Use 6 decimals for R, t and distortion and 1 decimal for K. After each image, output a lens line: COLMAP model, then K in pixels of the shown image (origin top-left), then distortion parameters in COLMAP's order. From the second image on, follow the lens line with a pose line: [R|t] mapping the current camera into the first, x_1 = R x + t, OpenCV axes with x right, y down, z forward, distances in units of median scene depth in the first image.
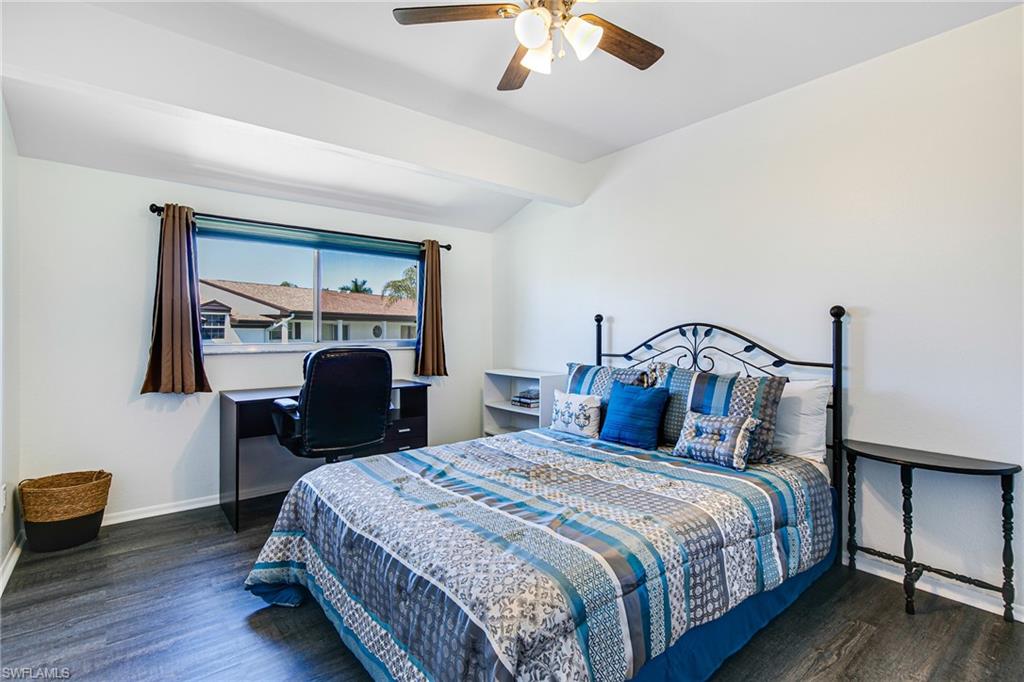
lens RADIAL K [[479.1, 0, 509.8], [0, 479.1, 342.4], [0, 0, 1]] dist [0.003081, 0.000899]
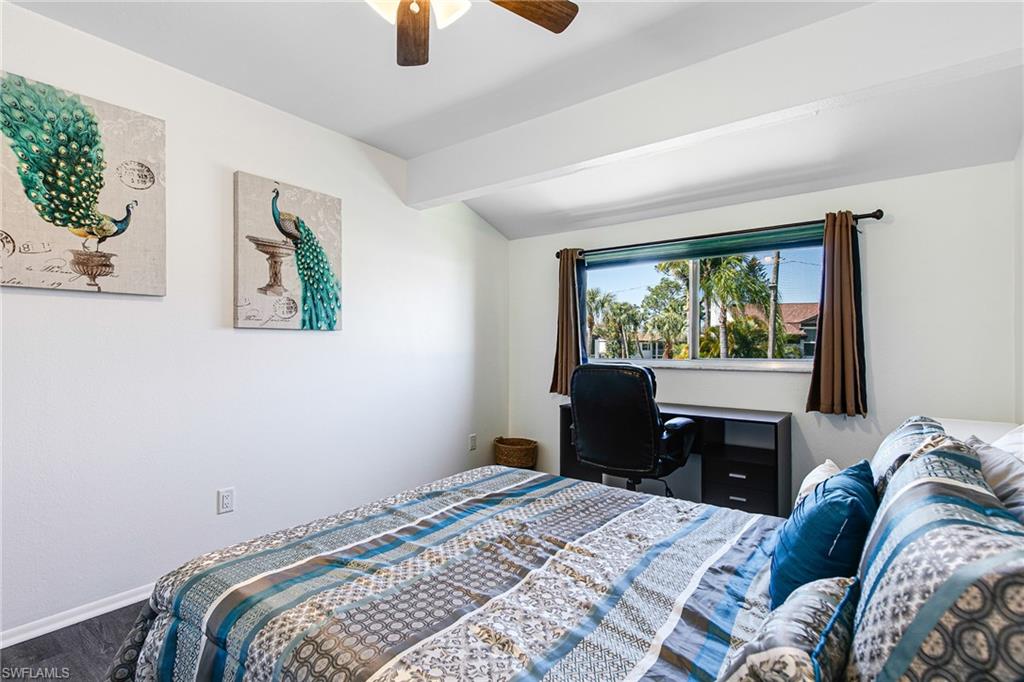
lens RADIAL K [[479.1, 0, 509.8], [0, 479.1, 342.4], [0, 0, 1]] dist [0.003081, 0.000899]
pose [[0.255514, -0.008094, -0.966771, 0.825115], [-0.022672, 0.999640, -0.014362, -0.020848], [0.966539, 0.025588, 0.255239, 0.849314]]
